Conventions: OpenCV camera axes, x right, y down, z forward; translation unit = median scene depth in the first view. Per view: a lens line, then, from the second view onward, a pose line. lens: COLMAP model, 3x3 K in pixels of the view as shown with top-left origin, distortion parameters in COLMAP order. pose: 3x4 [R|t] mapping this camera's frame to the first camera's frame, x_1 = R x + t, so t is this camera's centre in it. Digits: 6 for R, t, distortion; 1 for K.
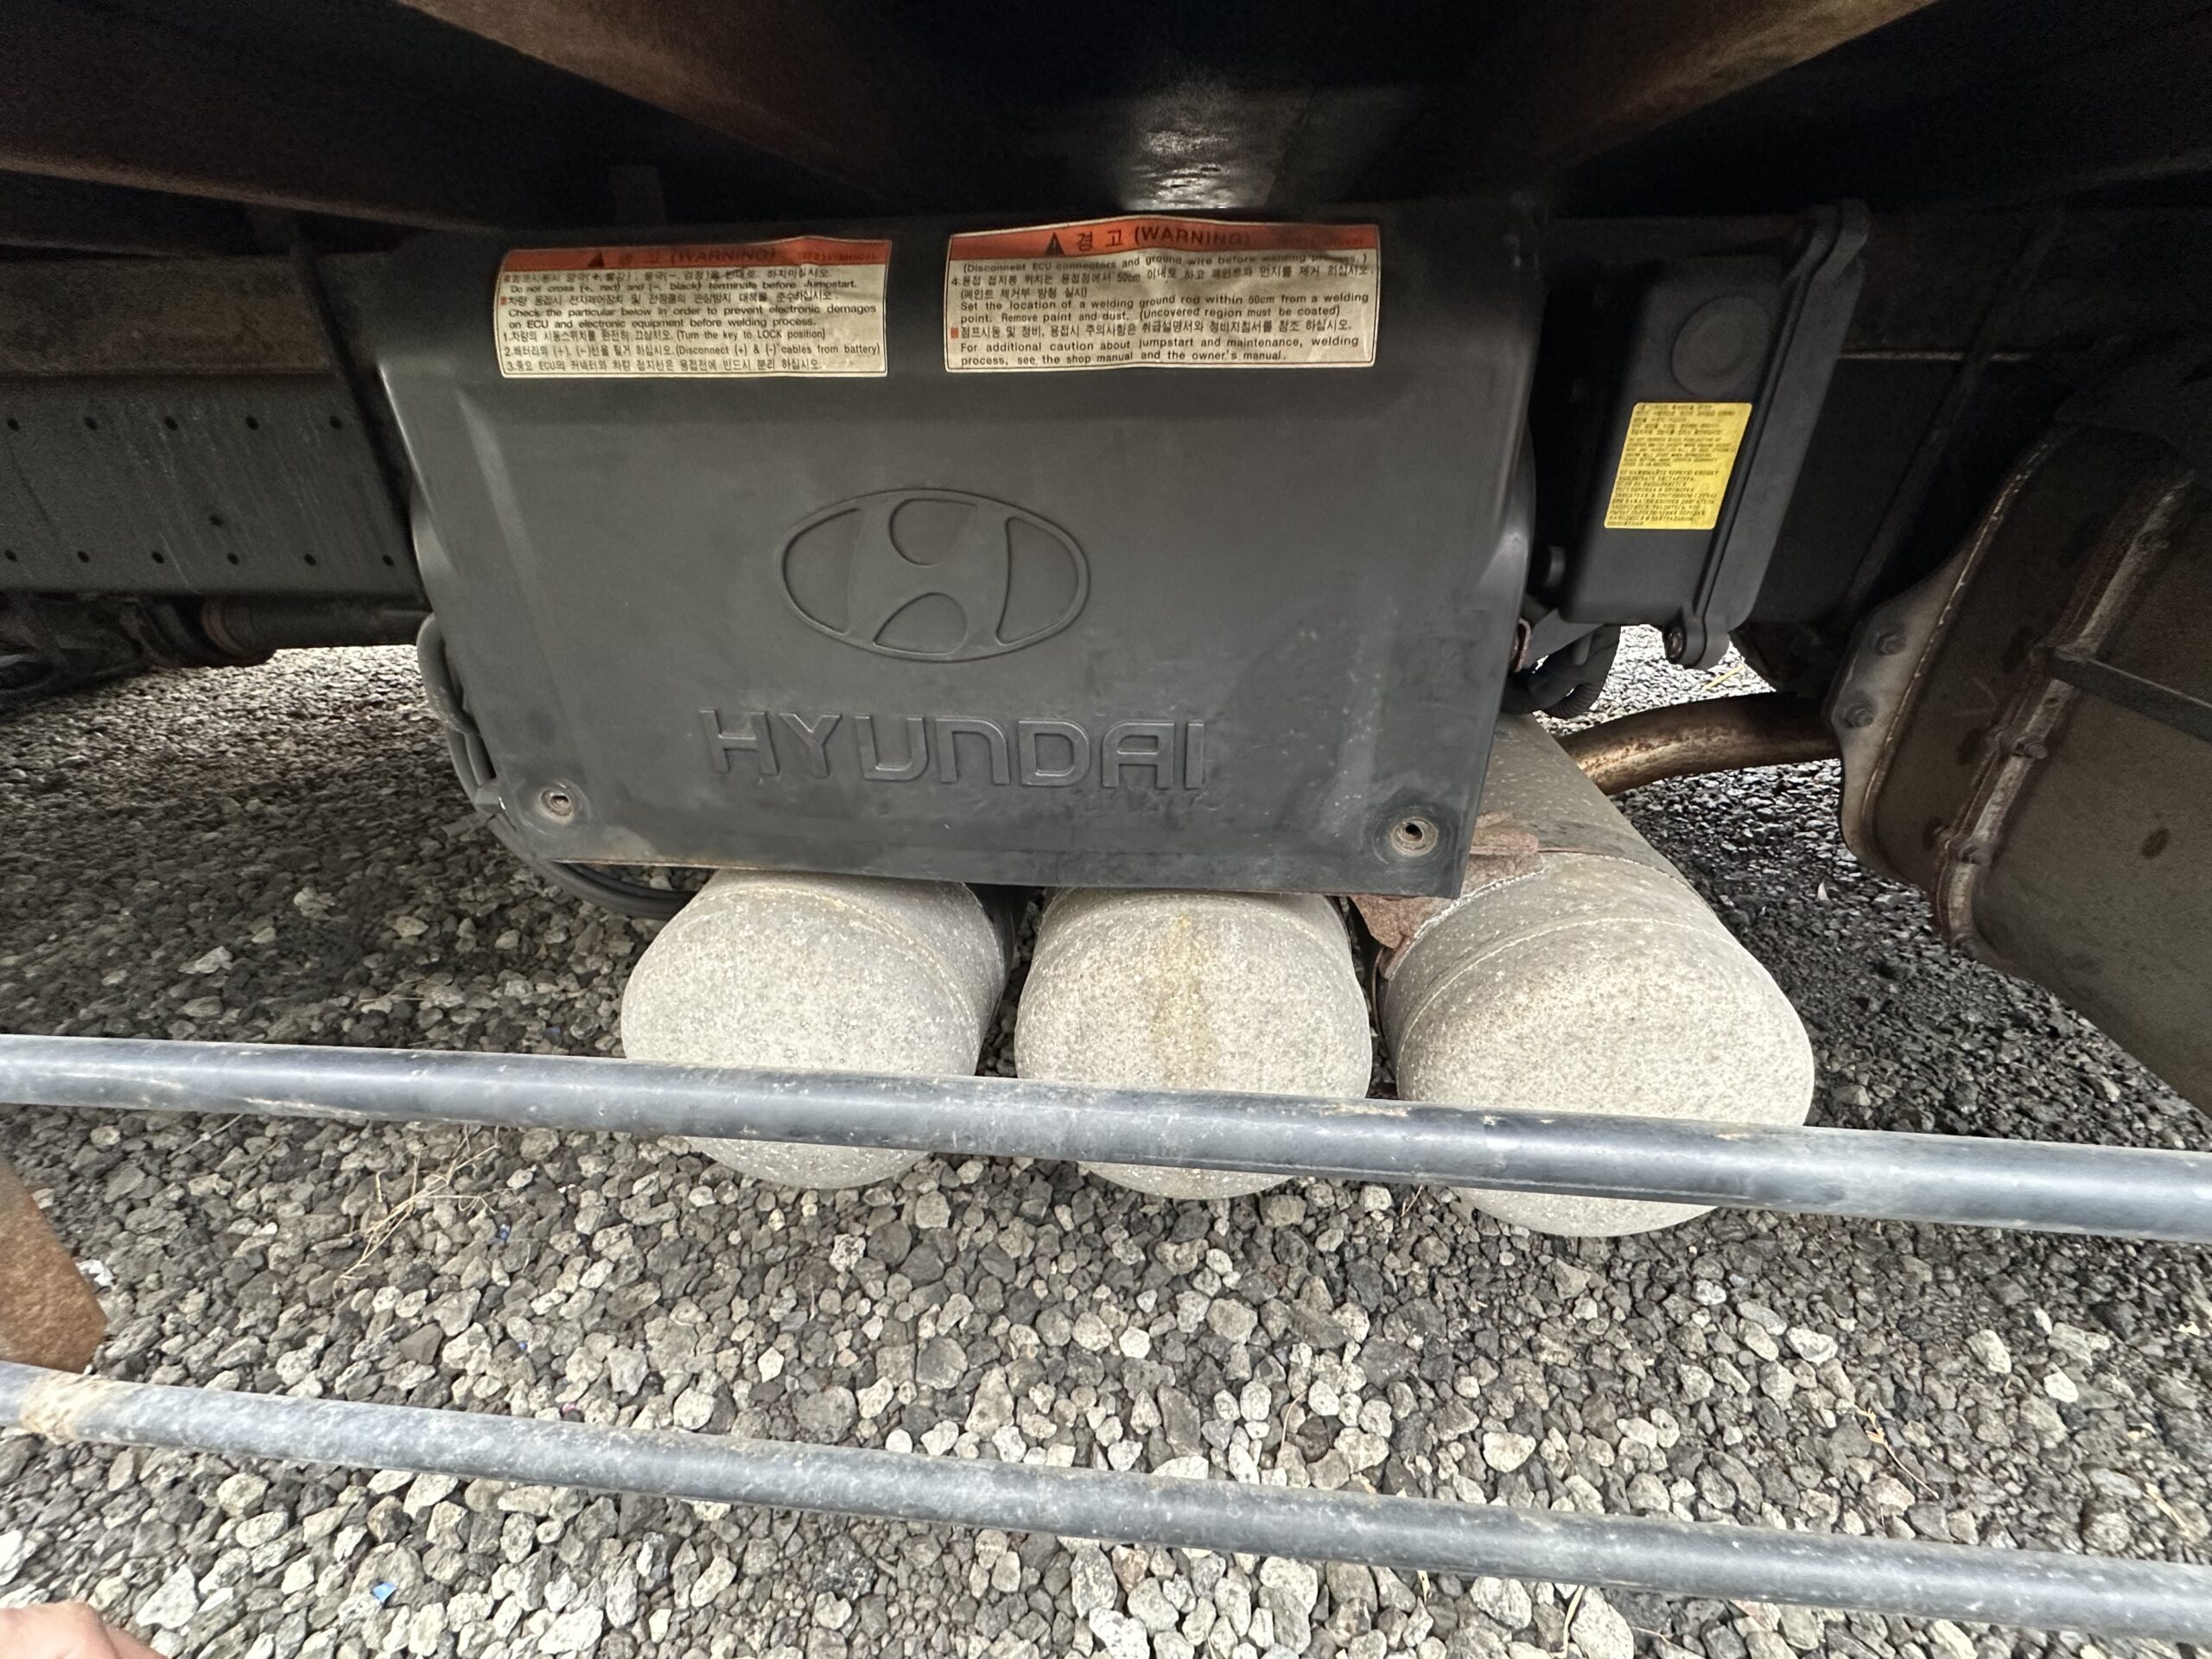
lens RADIAL K [[881.6, 0, 1105.5], [0, 881.6, 830.4], [0, 0, 1]] dist [-0.006505, 0.001180]
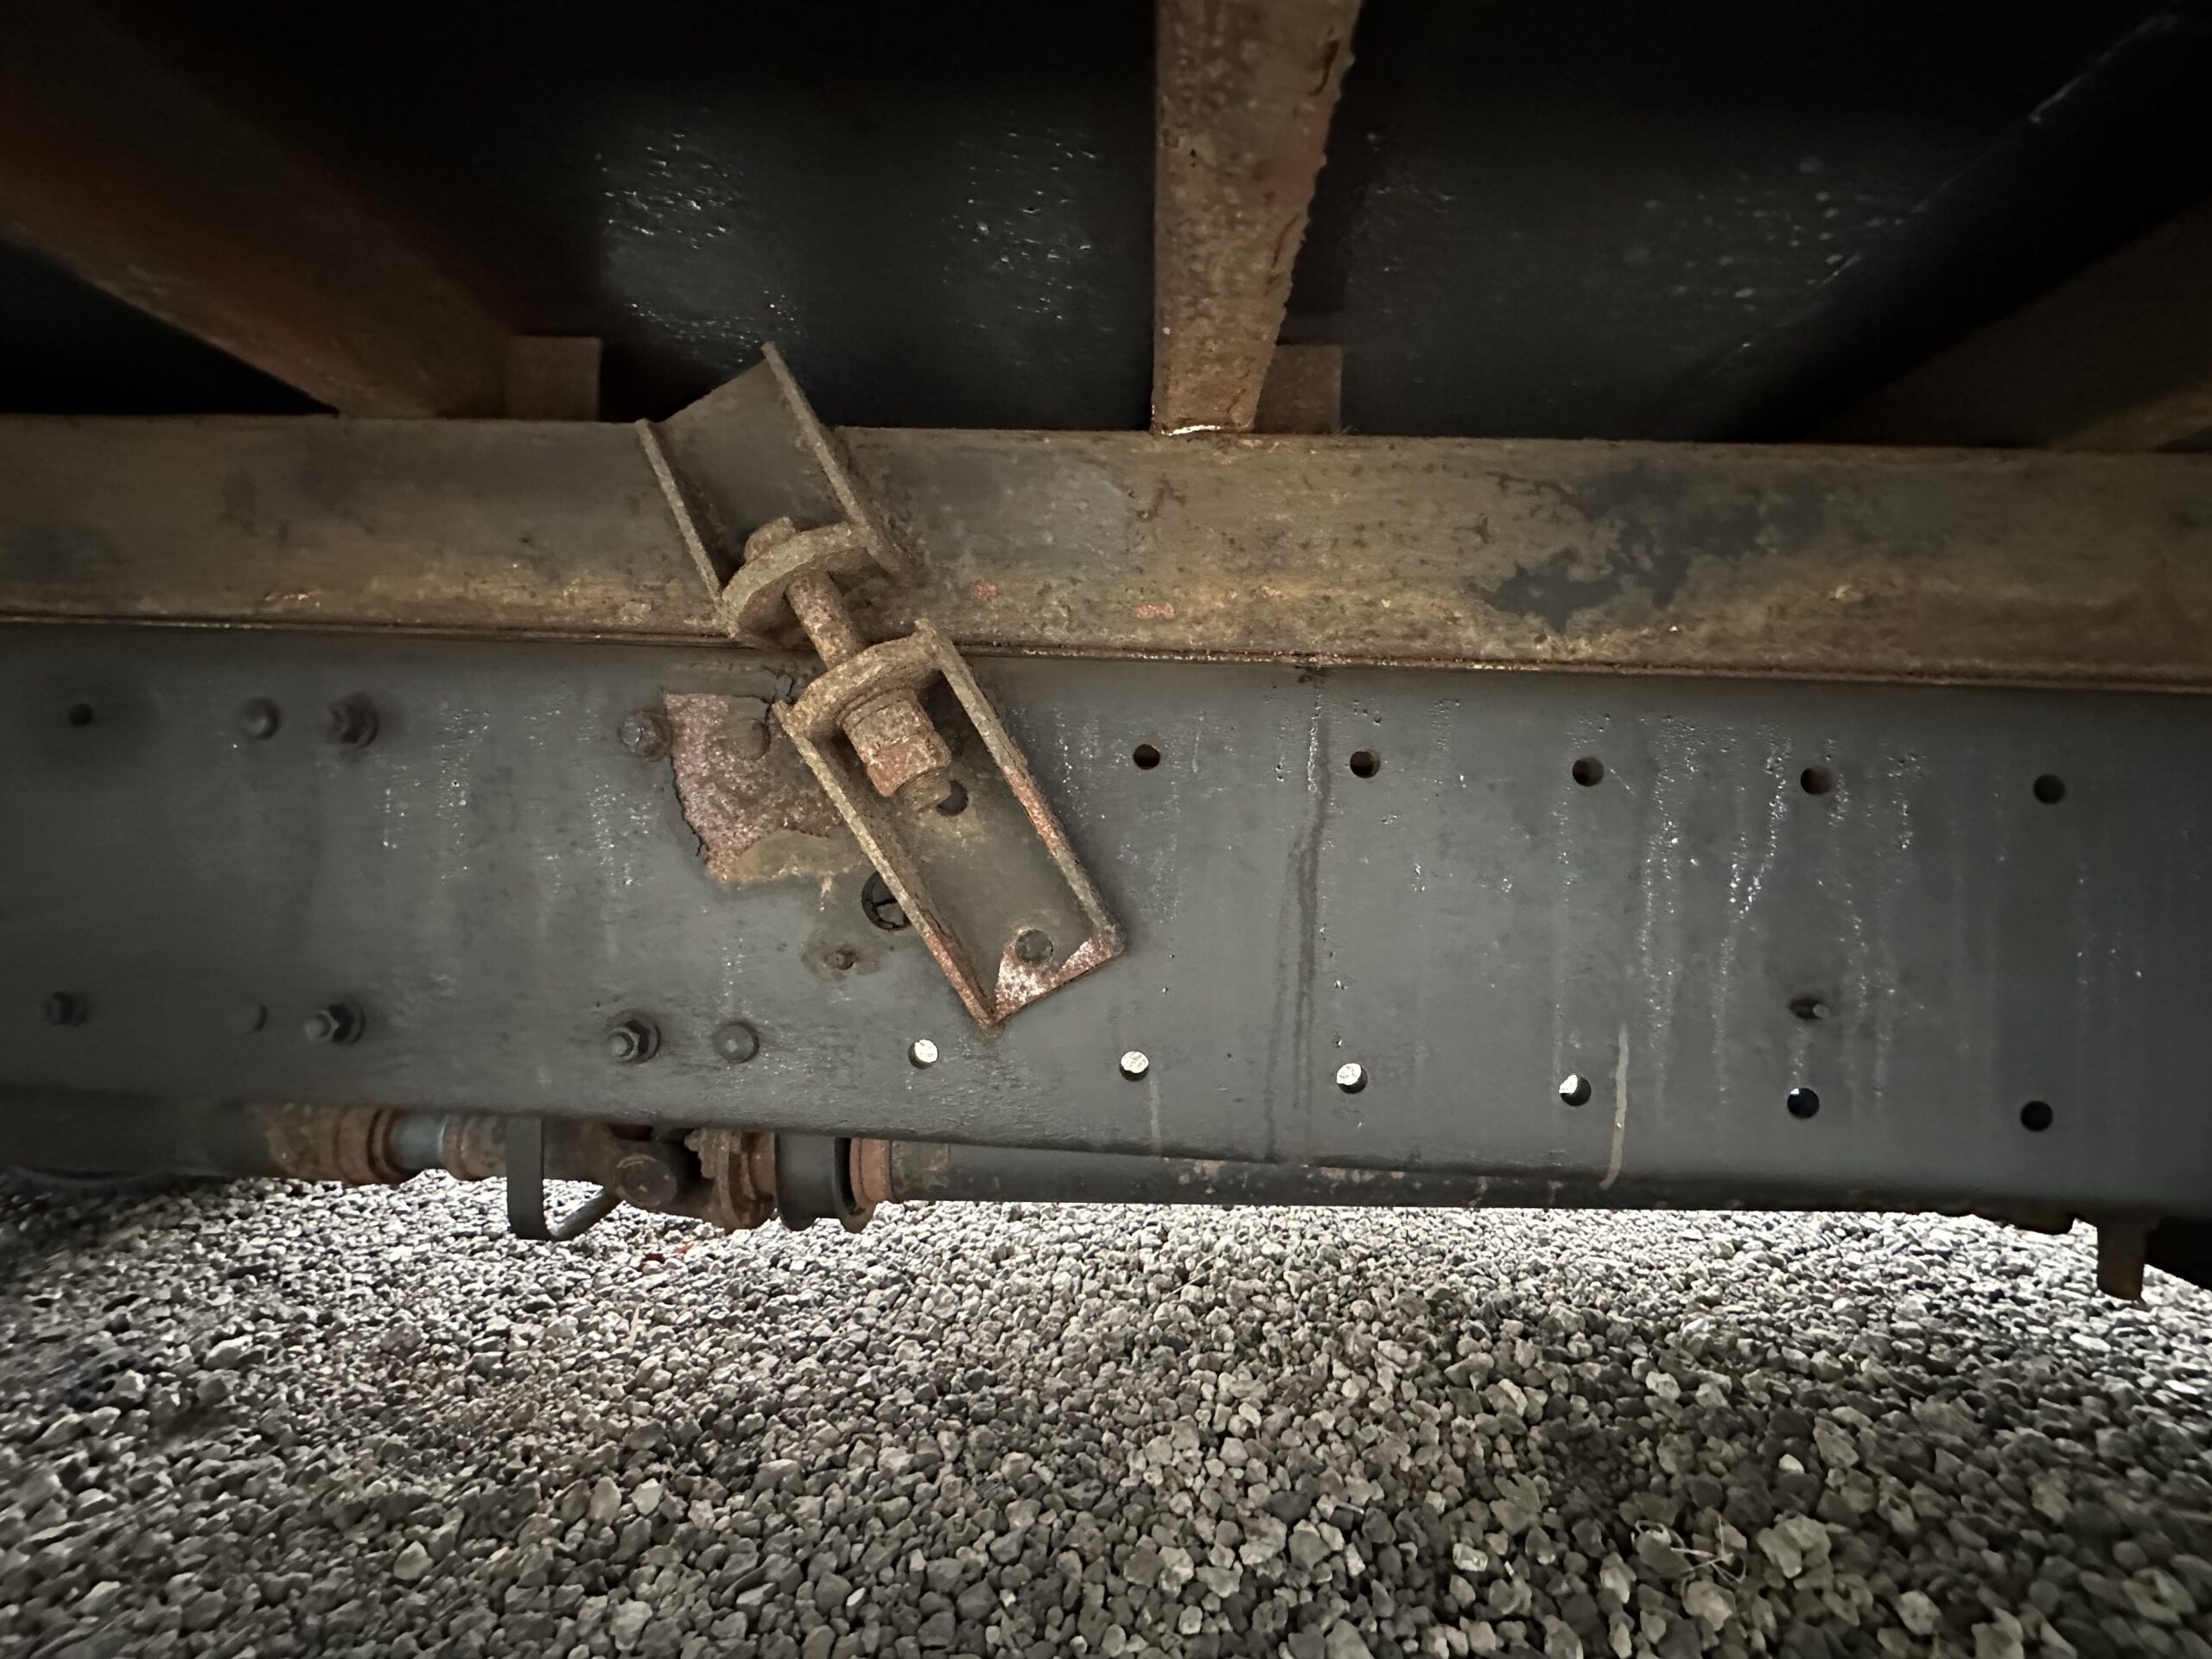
lens RADIAL K [[881.6, 0, 1107.4], [0, 881.6, 831.0], [0, 0, 1]] dist [-0.006505, 0.001180]
pose [[0.997547, 0.049192, 0.049792, -0.673040], [-0.019436, 0.878082, -0.478116, -0.114719], [-0.067241, 0.475976, 0.876884, 0.319719]]
